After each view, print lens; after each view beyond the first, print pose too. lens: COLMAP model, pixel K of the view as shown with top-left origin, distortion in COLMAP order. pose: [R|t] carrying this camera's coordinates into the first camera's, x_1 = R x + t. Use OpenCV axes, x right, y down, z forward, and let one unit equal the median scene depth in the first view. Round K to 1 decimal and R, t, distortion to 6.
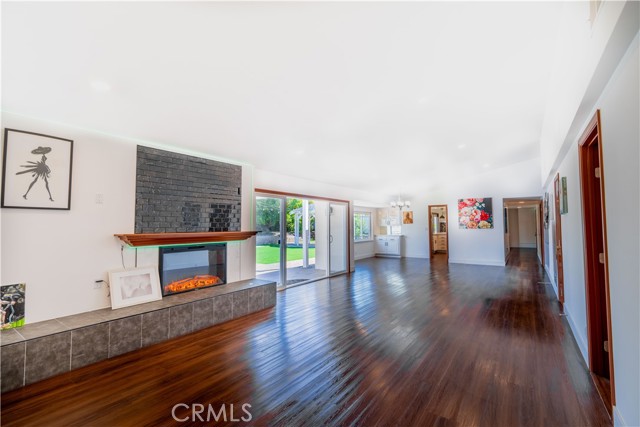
lens RADIAL K [[289.6, 0, 320.9], [0, 289.6, 216.7], [0, 0, 1]] dist [-0.004257, 0.000936]
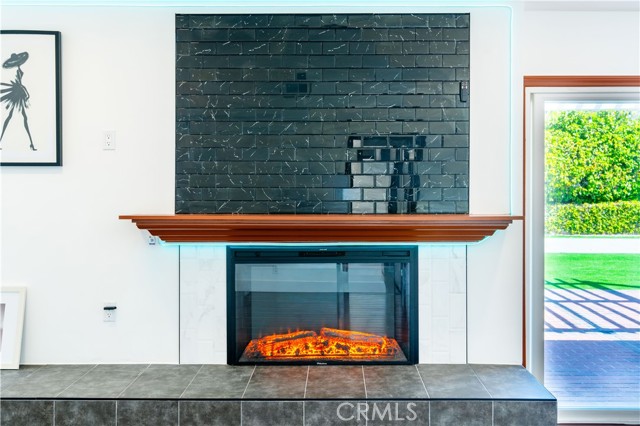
lens RADIAL K [[601.5, 0, 319.6], [0, 601.5, 206.5], [0, 0, 1]] dist [-0.007255, 0.000000]
pose [[0.570739, 0.020787, -0.820868, 0.236387], [0.020772, 0.998994, 0.039741, 0.013335], [0.820869, -0.039733, 0.569733, 0.606323]]
